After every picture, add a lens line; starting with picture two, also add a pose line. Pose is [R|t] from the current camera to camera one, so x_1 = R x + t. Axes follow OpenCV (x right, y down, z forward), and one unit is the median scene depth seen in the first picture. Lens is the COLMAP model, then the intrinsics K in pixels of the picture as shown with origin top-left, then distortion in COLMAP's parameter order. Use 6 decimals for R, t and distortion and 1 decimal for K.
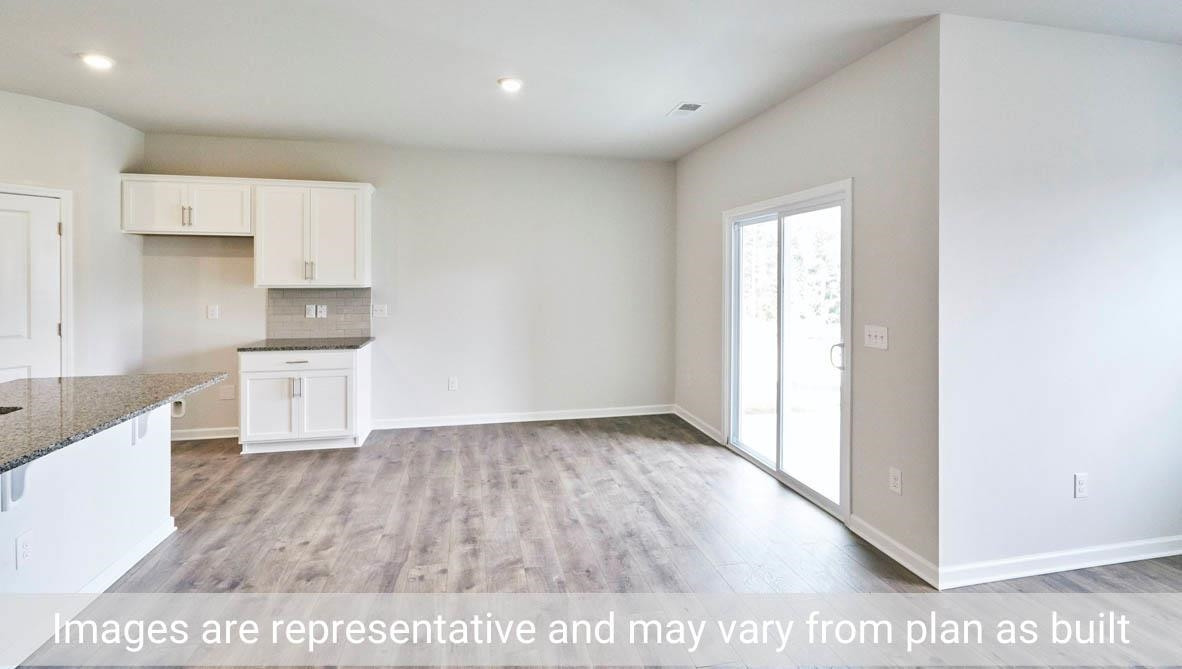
lens RADIAL K [[514.3, 0, 583.1], [0, 514.3, 276.1], [0, 0, 1]] dist [-0.007167, -0.000712]
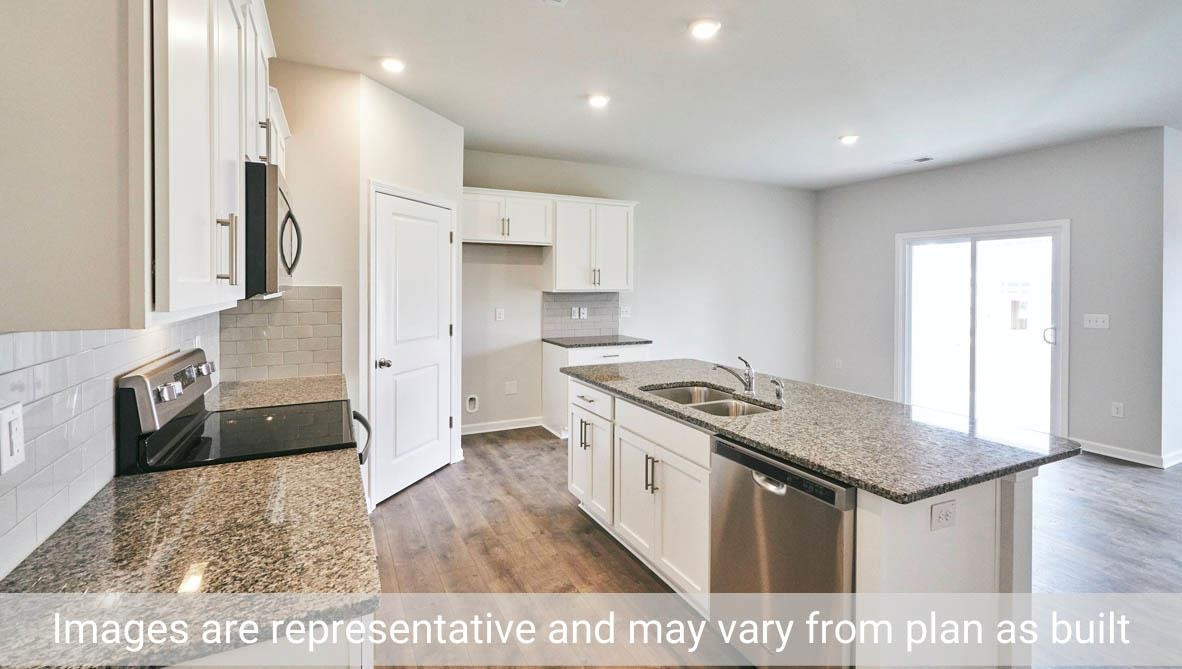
lens RADIAL K [[531.0, 0, 597.6], [0, 531.0, 290.0], [0, 0, 1]] dist [0.005158, 0.001607]
pose [[0.970309, -0.000972, 0.241868, -0.901324], [-0.002355, 0.999907, 0.013467, 0.002962], [-0.241859, -0.013636, 0.970216, -0.158637]]
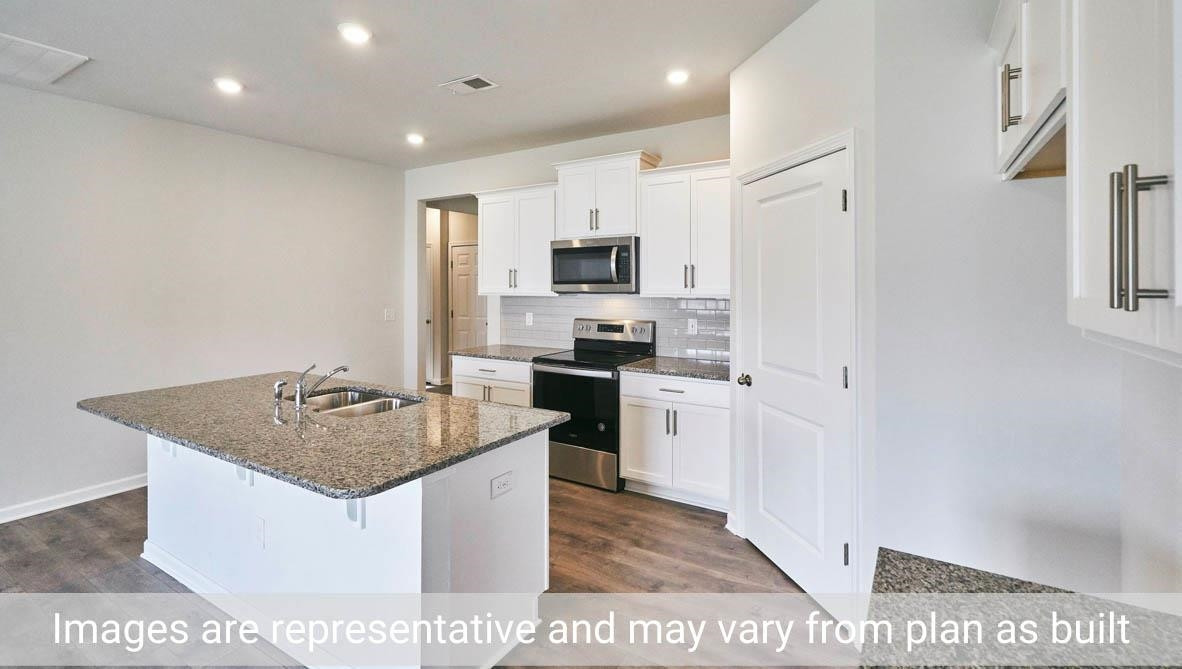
lens RADIAL K [[531.0, 0, 594.5], [0, 531.0, 283.7], [0, 0, 1]] dist [0.005158, 0.001607]
pose [[-0.709274, 0.003691, -0.704923, -0.365236], [0.004814, 0.999988, 0.000392, -0.002952], [0.704916, -0.003115, -0.709284, 1.110722]]
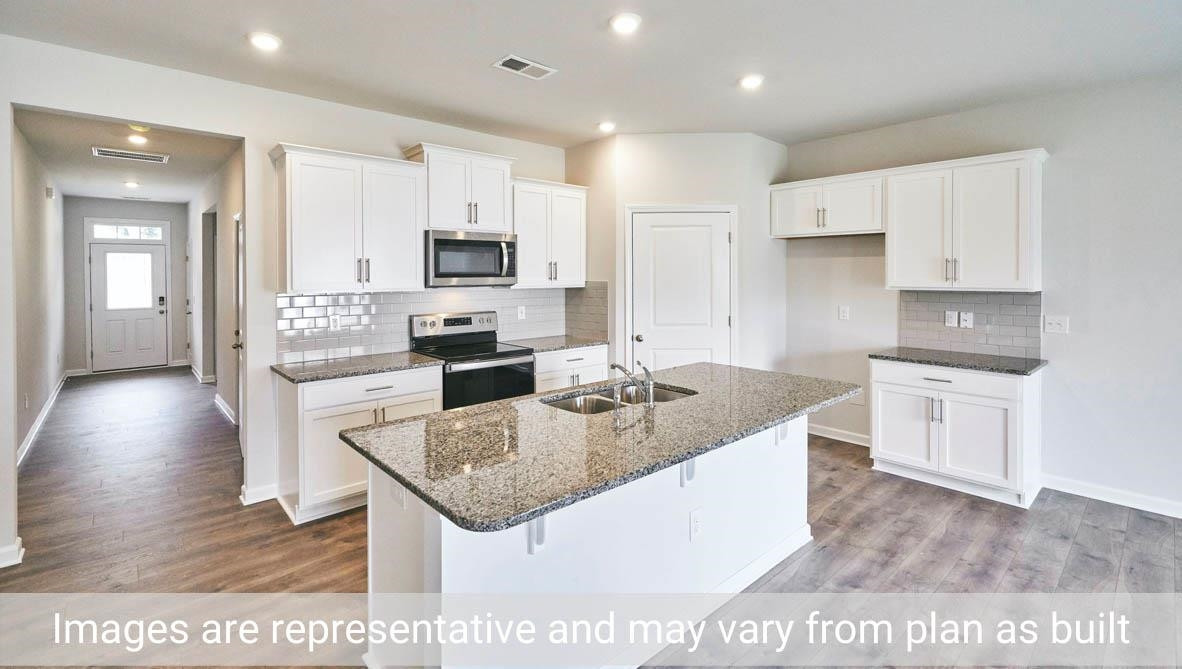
lens RADIAL K [[531.0, 0, 593.8], [0, 531.0, 280.3], [0, 0, 1]] dist [0.005158, 0.001607]
pose [[0.487768, 0.004077, -0.872964, -0.075752], [0.004434, 0.999965, 0.007147, -0.002519], [0.872962, -0.007357, 0.487733, 0.094382]]
